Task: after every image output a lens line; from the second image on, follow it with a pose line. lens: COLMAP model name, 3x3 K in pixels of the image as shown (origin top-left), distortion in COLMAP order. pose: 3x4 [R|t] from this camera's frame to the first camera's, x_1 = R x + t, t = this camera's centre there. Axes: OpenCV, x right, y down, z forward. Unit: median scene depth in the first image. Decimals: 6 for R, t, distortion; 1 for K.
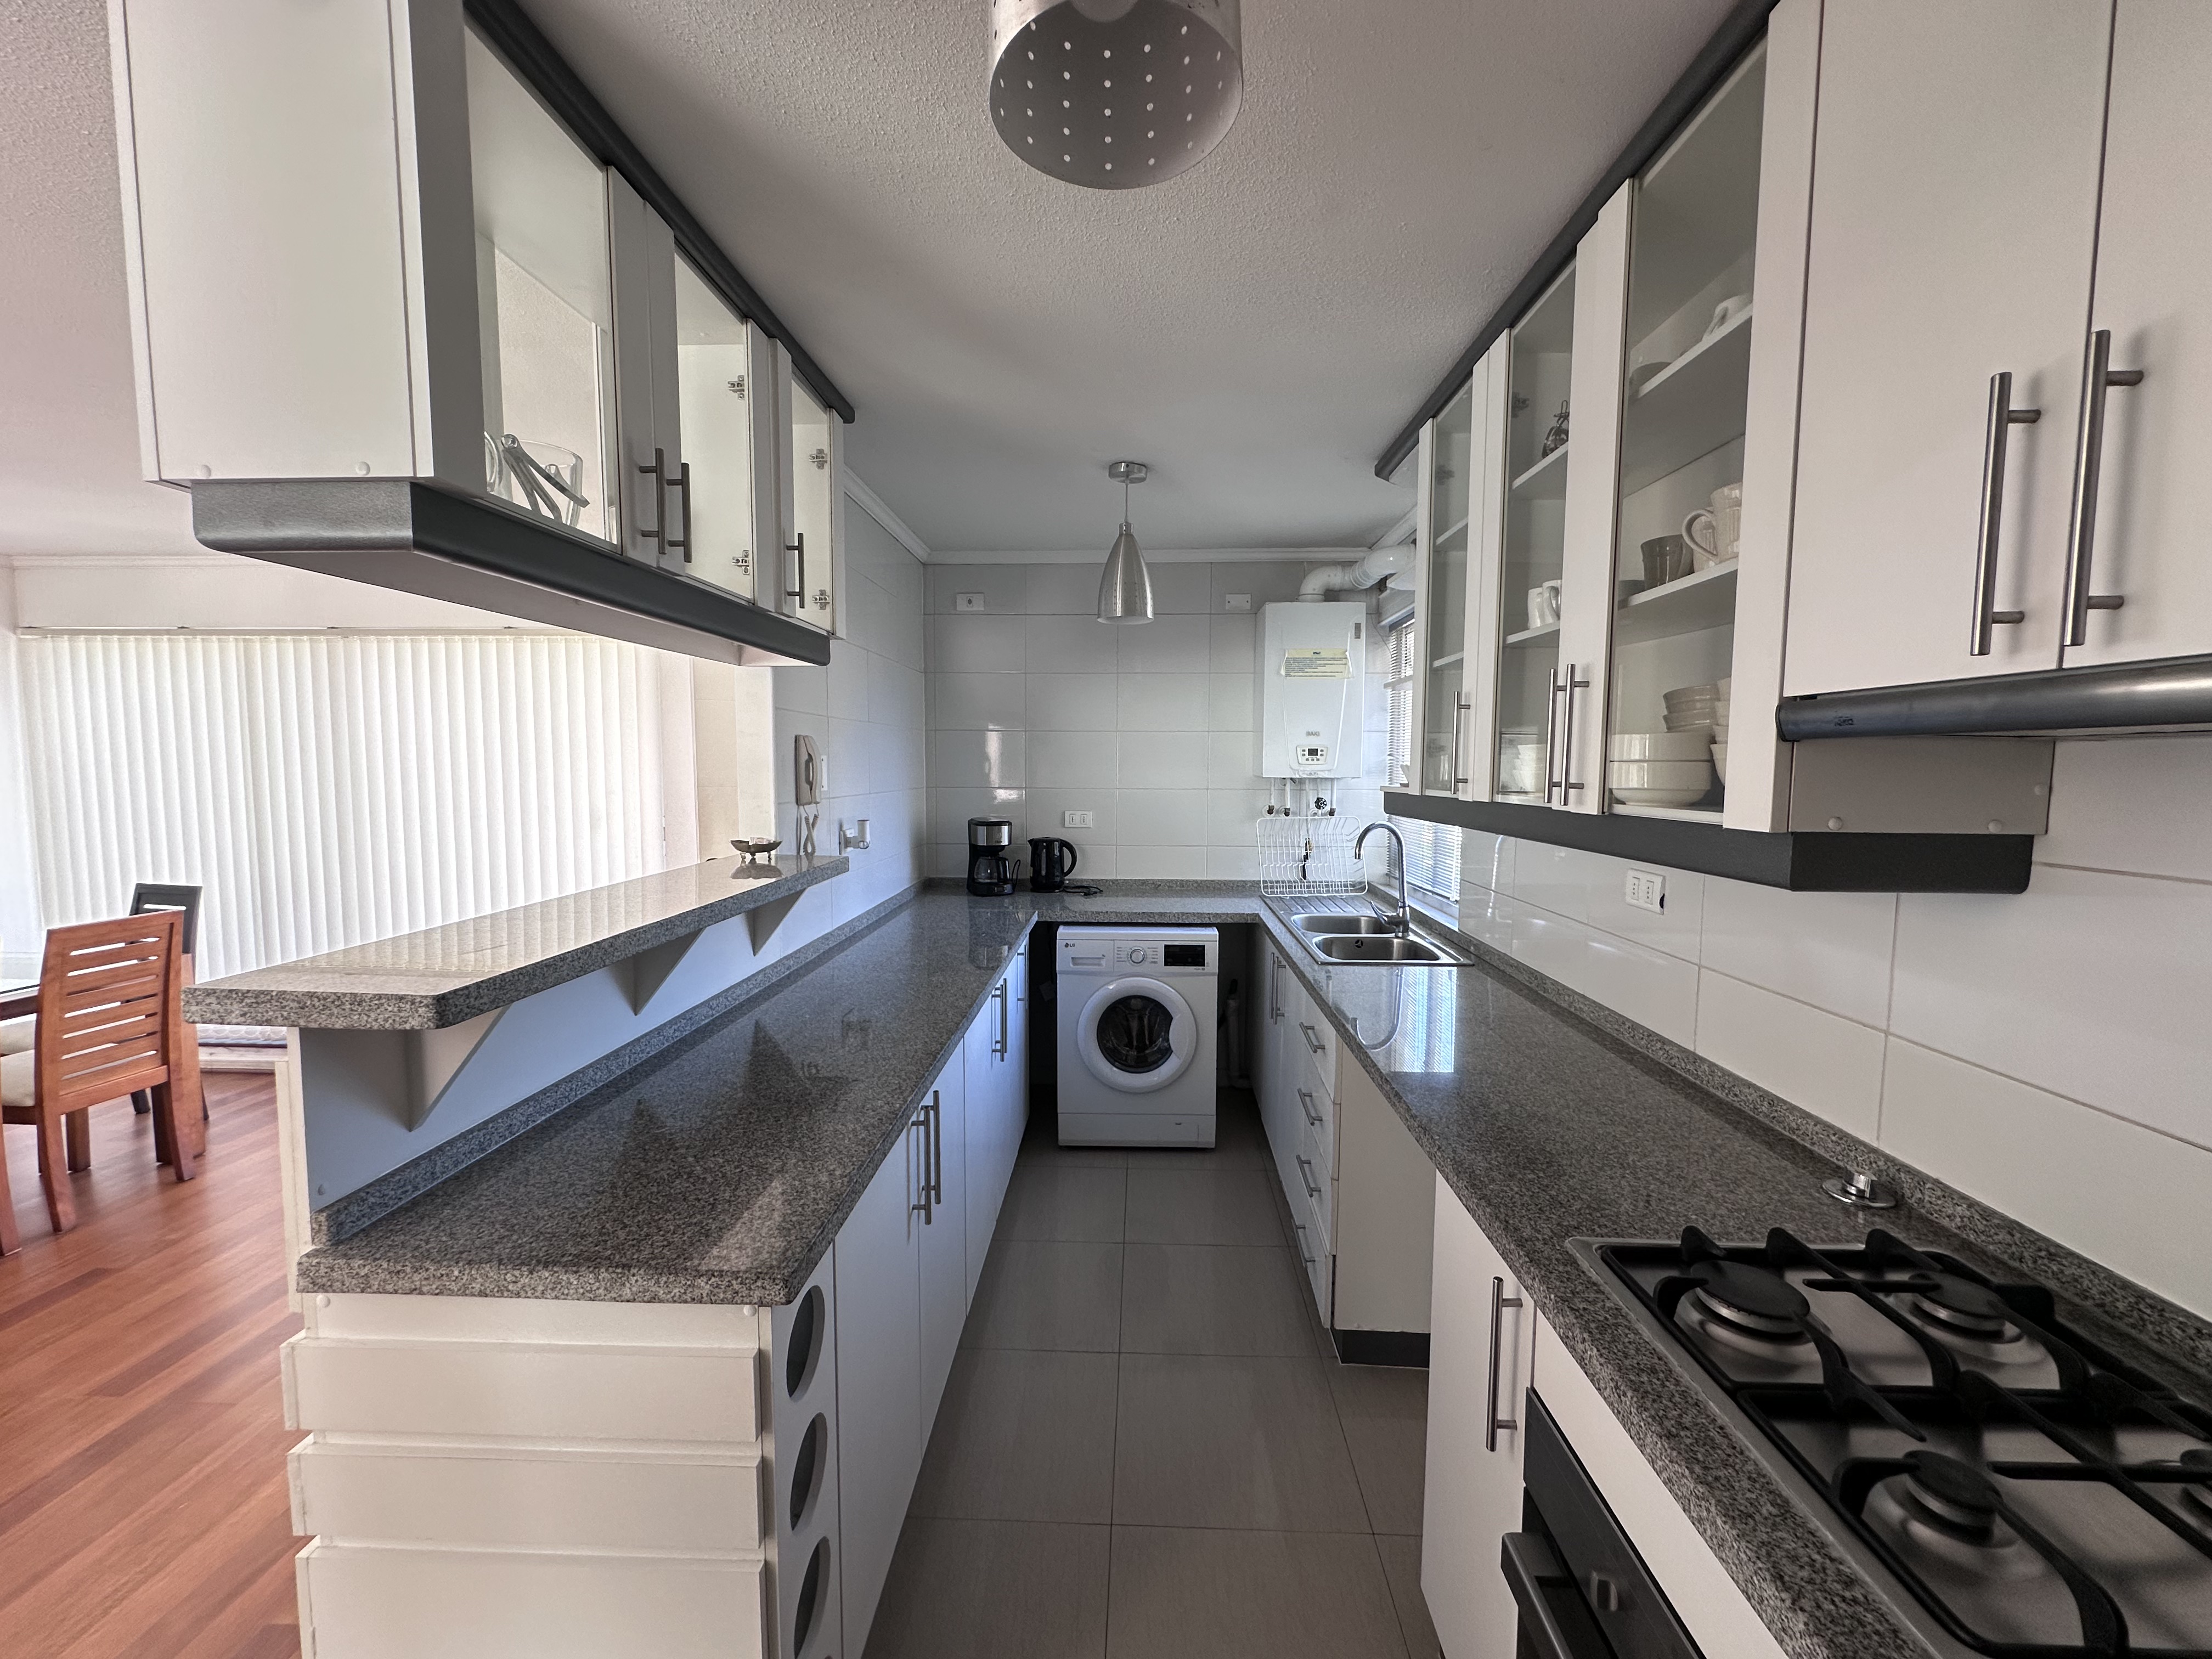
lens RADIAL K [[884.8, 0, 1109.9], [0, 884.8, 824.9], [0, 0, 1]] dist [-0.000257, -0.001037]
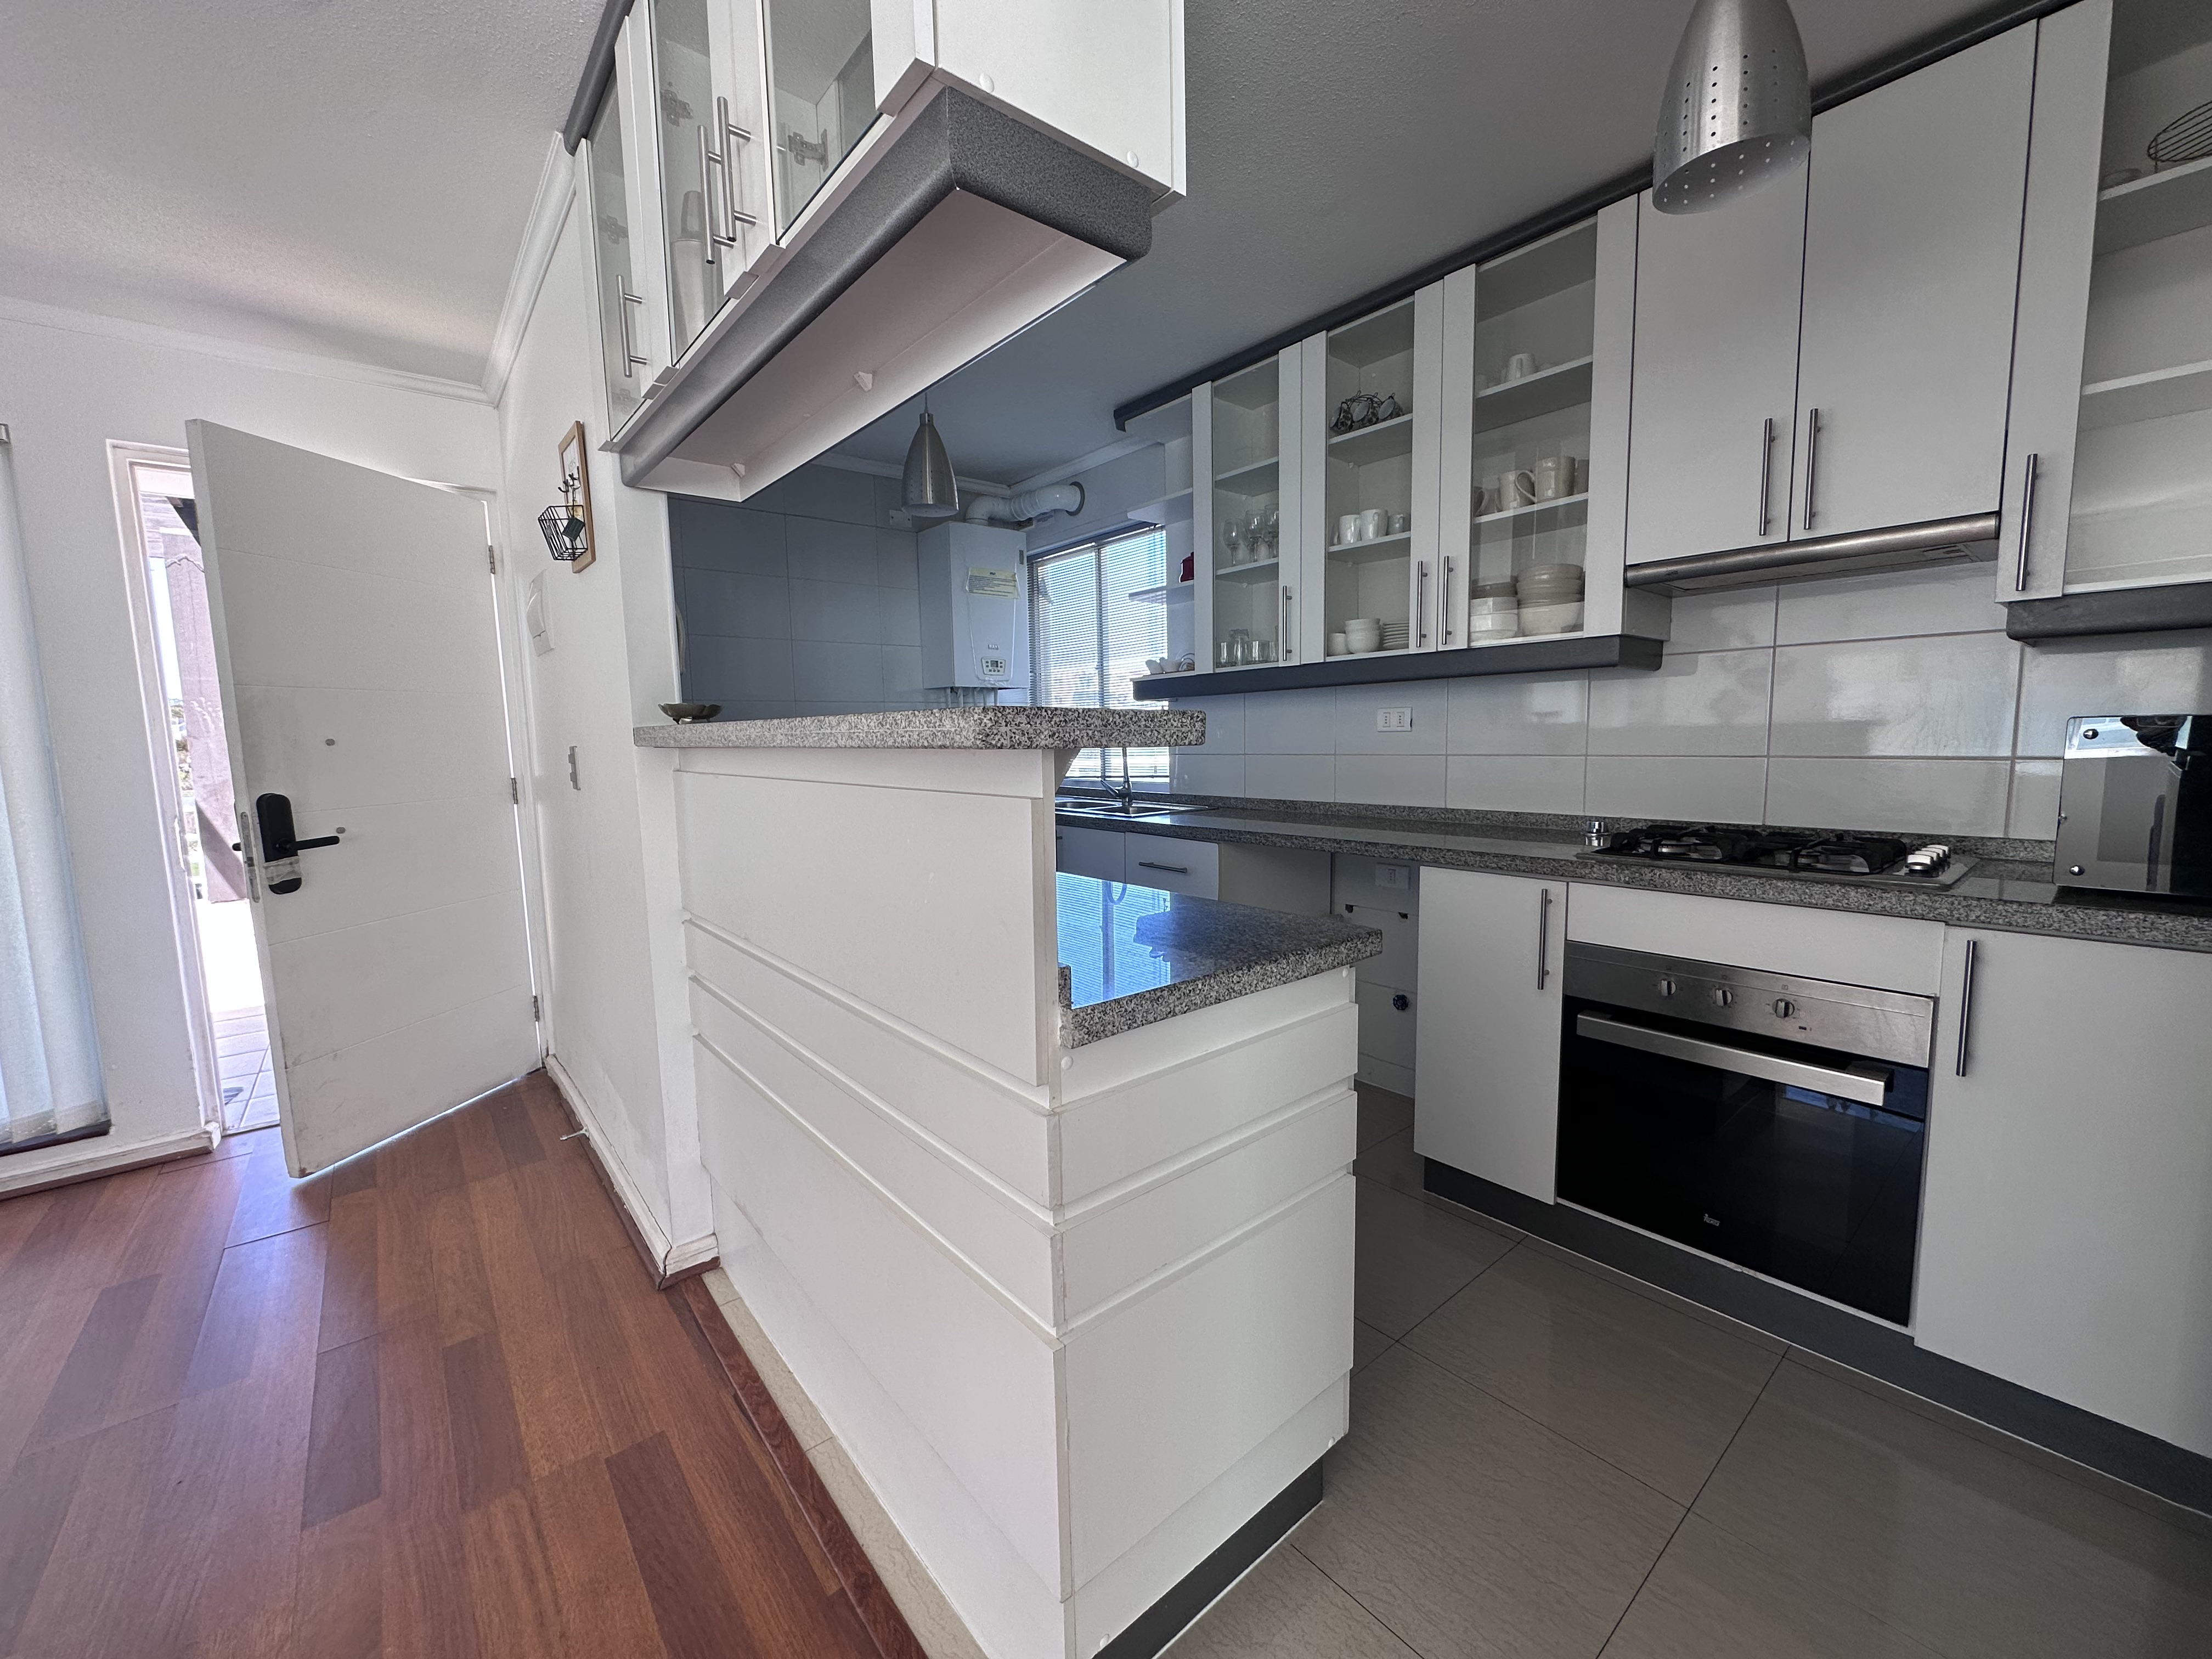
lens RADIAL K [[884.8, 0, 1114.8], [0, 884.8, 822.9], [0, 0, 1]] dist [-0.000257, -0.001037]
pose [[0.742678, -0.087469, 0.663912, -0.854174], [0.071811, 0.996118, 0.050906, 0.146052], [-0.665787, 0.009870, 0.746076, 0.164049]]
